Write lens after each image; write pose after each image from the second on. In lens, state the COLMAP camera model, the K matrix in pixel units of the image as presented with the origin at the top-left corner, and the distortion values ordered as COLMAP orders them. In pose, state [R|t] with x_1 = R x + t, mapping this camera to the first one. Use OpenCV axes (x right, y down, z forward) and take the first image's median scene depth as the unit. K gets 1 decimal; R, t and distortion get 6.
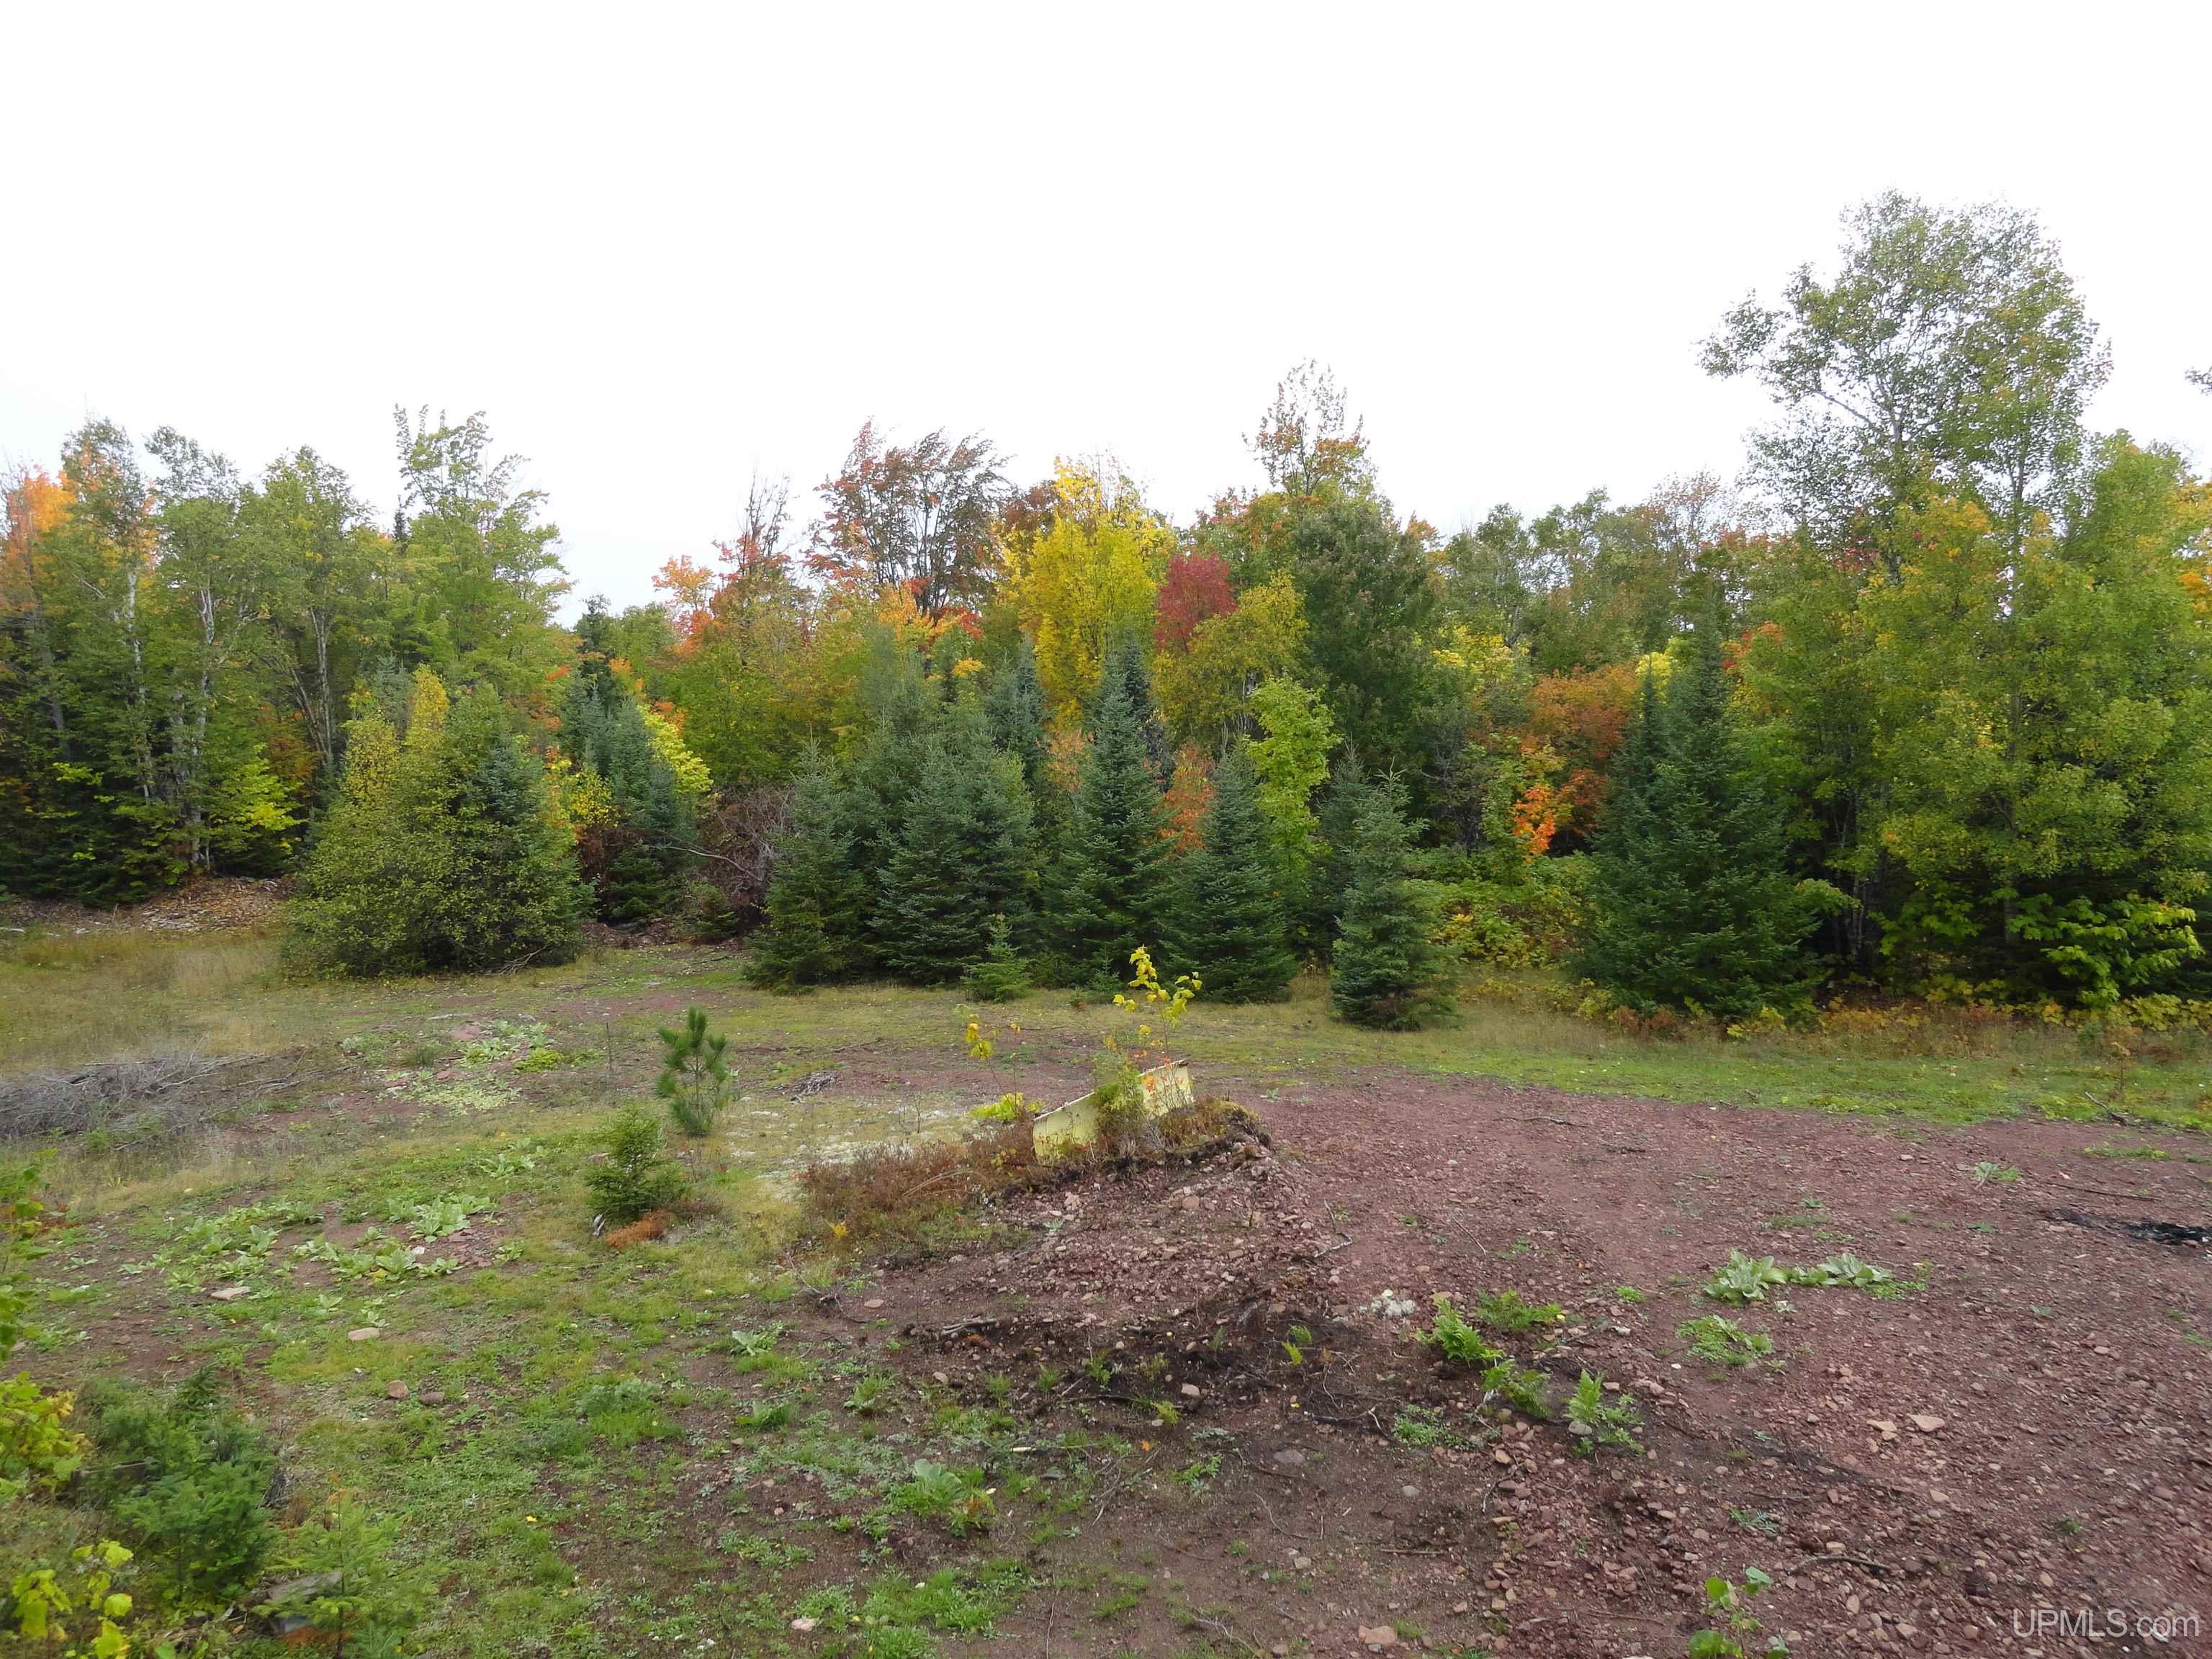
lens RADIAL K [[1520.4, 0, 1099.7], [0, 1520.4, 819.9], [0, 0, 1]] dist [-0.002303, -0.000617]
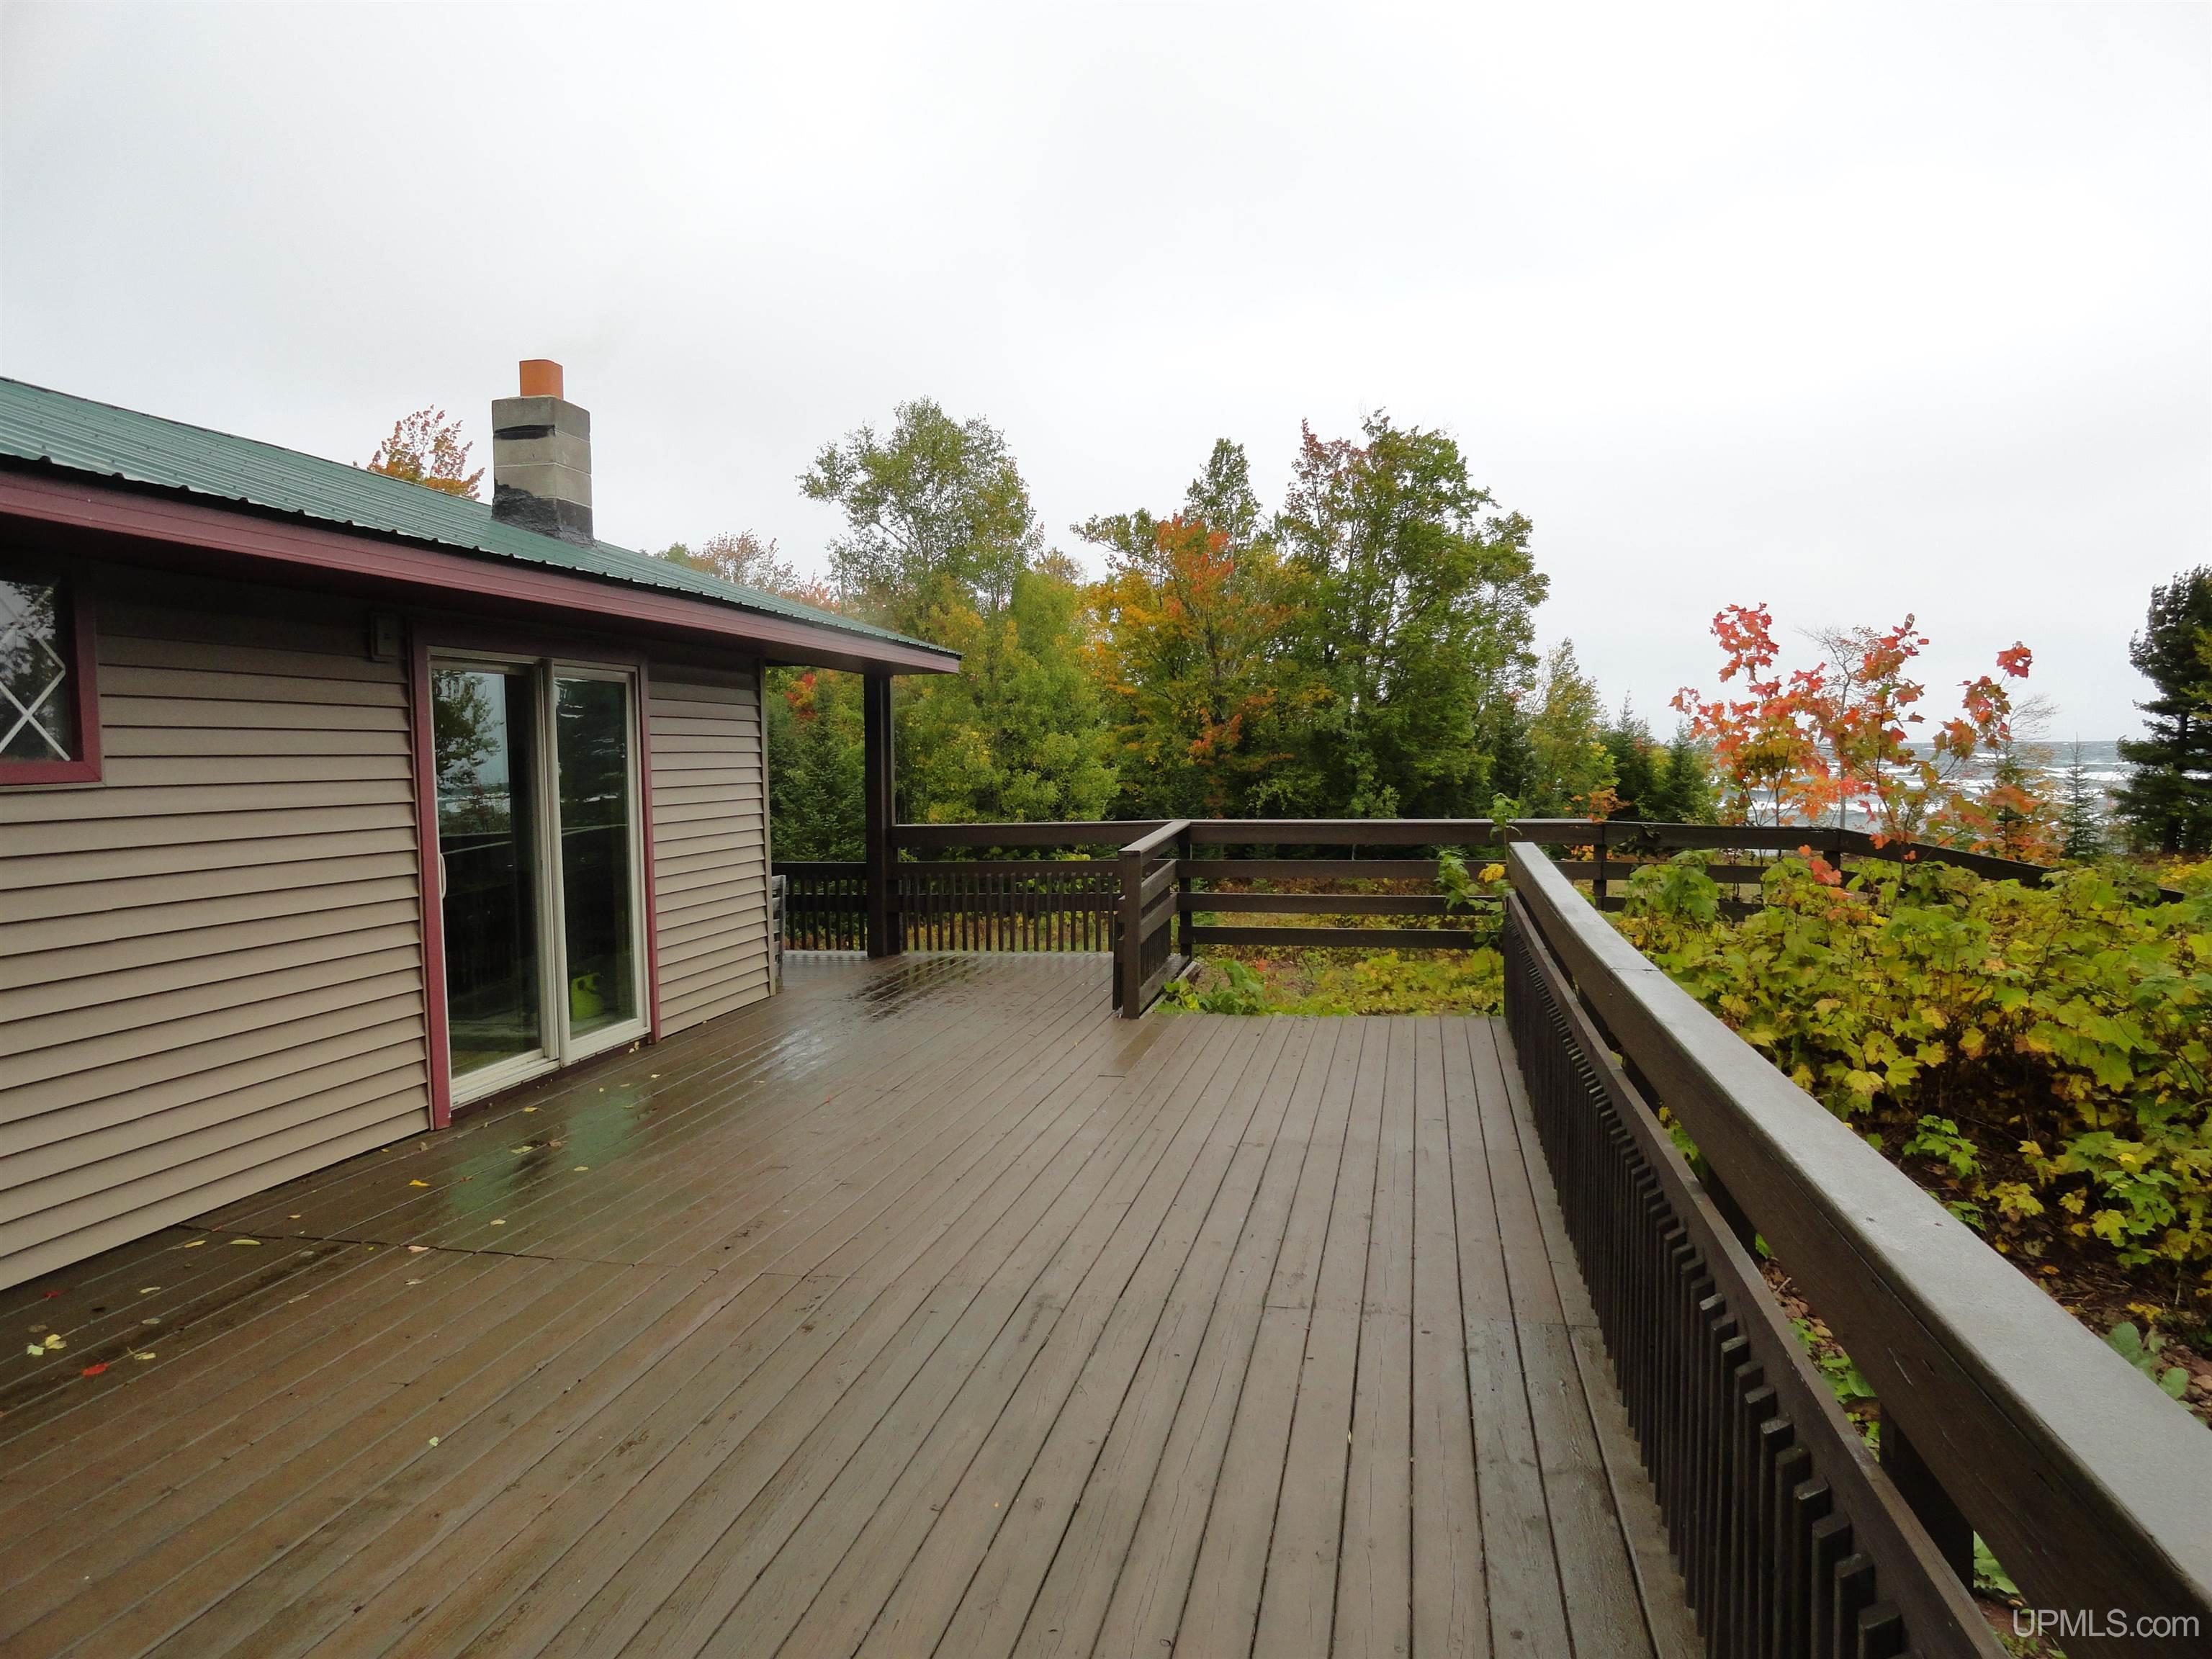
lens RADIAL K [[1506.5, 0, 1105.5], [0, 1506.5, 841.5], [0, 0, 1]] dist [0.005173, 0.002245]
pose [[0.794077, -0.025634, 0.607277, -0.270895], [0.020582, 0.999671, 0.015284, 0.015479], [-0.607469, 0.000362, 0.794343, -0.332445]]
